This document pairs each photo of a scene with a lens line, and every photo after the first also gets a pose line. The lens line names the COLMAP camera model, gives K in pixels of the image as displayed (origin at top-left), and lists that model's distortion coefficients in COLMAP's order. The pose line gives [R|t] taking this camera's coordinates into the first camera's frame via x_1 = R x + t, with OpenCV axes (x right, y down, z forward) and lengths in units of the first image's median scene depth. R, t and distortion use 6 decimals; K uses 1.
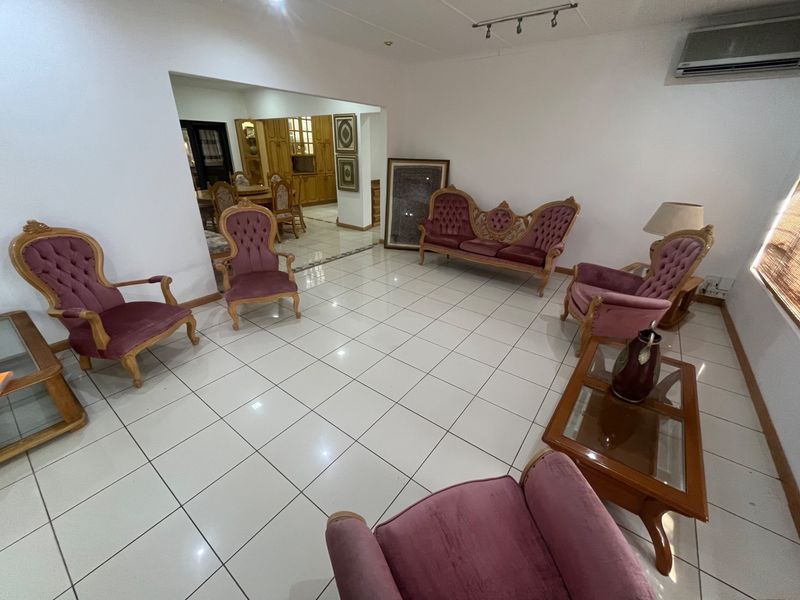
lens RADIAL K [[324.5, 0, 398.5], [0, 324.5, 301.4], [0, 0, 1]] dist [-0.001331, -0.000243]
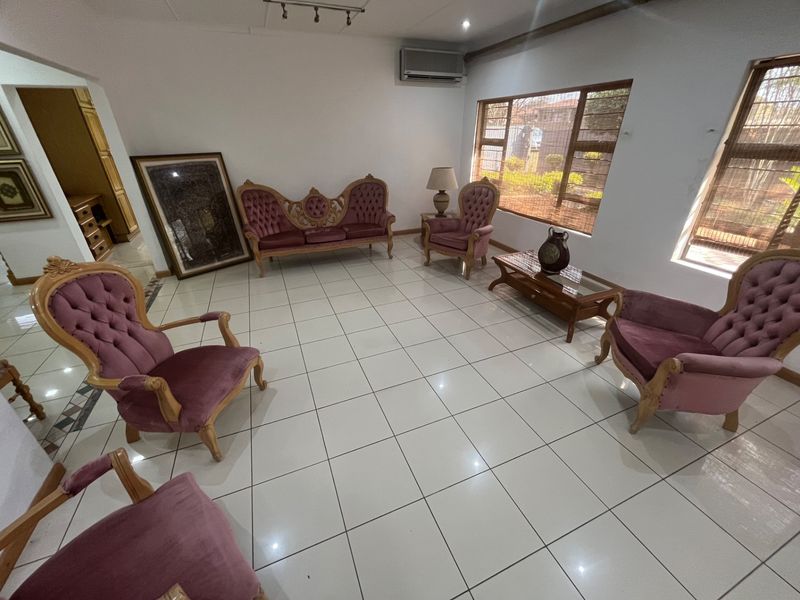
lens RADIAL K [[324.5, 0, 395.6], [0, 324.5, 301.7], [0, 0, 1]] dist [-0.001331, -0.000243]
pose [[0.510255, -0.420774, 0.750059, -0.280462], [0.390011, 0.890516, 0.234250, -0.078466], [-0.766506, 0.173004, 0.618497, 0.141431]]
